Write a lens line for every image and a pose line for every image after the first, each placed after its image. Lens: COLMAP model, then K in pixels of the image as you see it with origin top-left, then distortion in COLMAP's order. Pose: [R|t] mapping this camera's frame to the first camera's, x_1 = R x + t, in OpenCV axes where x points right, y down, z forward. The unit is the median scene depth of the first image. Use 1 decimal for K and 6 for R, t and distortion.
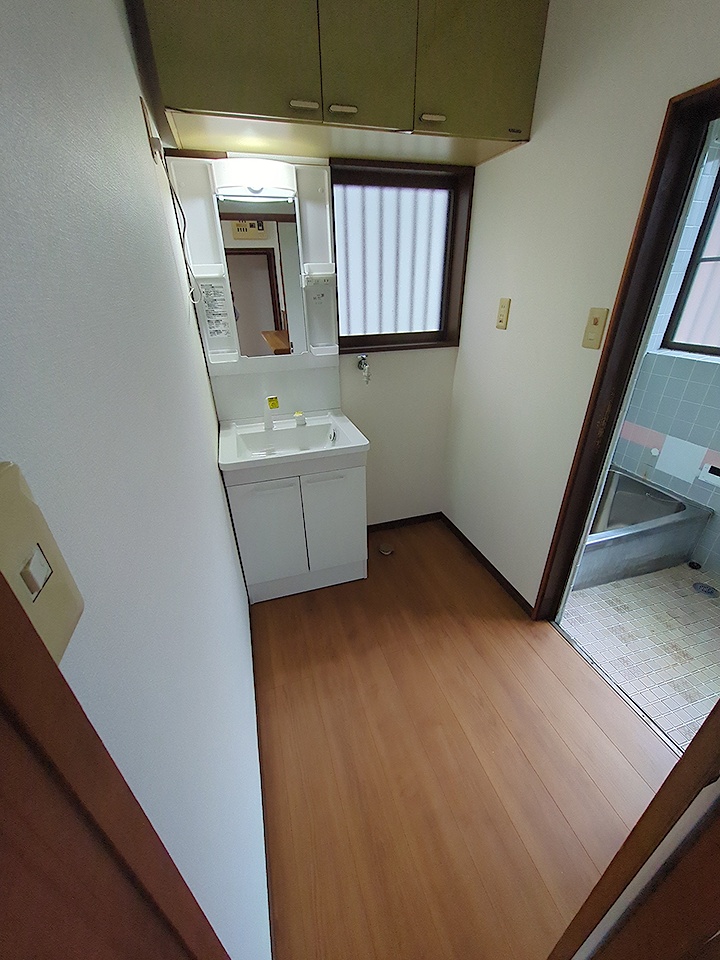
lens RADIAL K [[377.6, 0, 360.5], [0, 377.6, 482.2], [0, 0, 1]] dist [-0.002358, 0.000403]
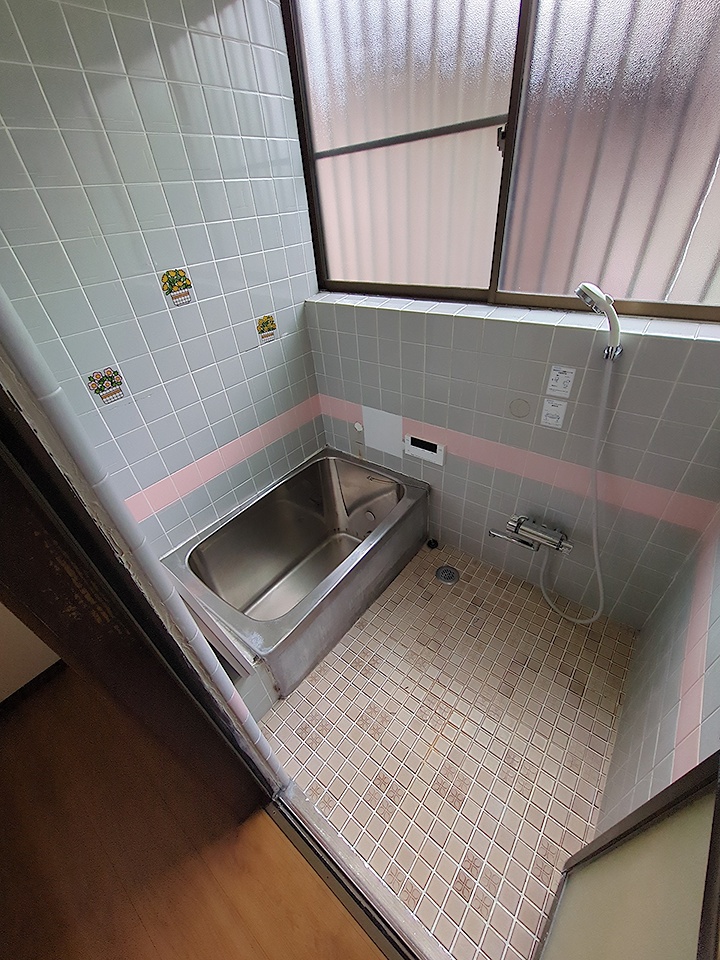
lens RADIAL K [[377.6, 0, 360.5], [0, 377.6, 482.2], [0, 0, 1]] dist [-0.002358, 0.000403]
pose [[0.823232, -0.376474, 0.424920, 0.426770], [0.316163, 0.925704, 0.207636, -0.144439], [-0.471520, -0.036589, 0.881096, 0.310694]]
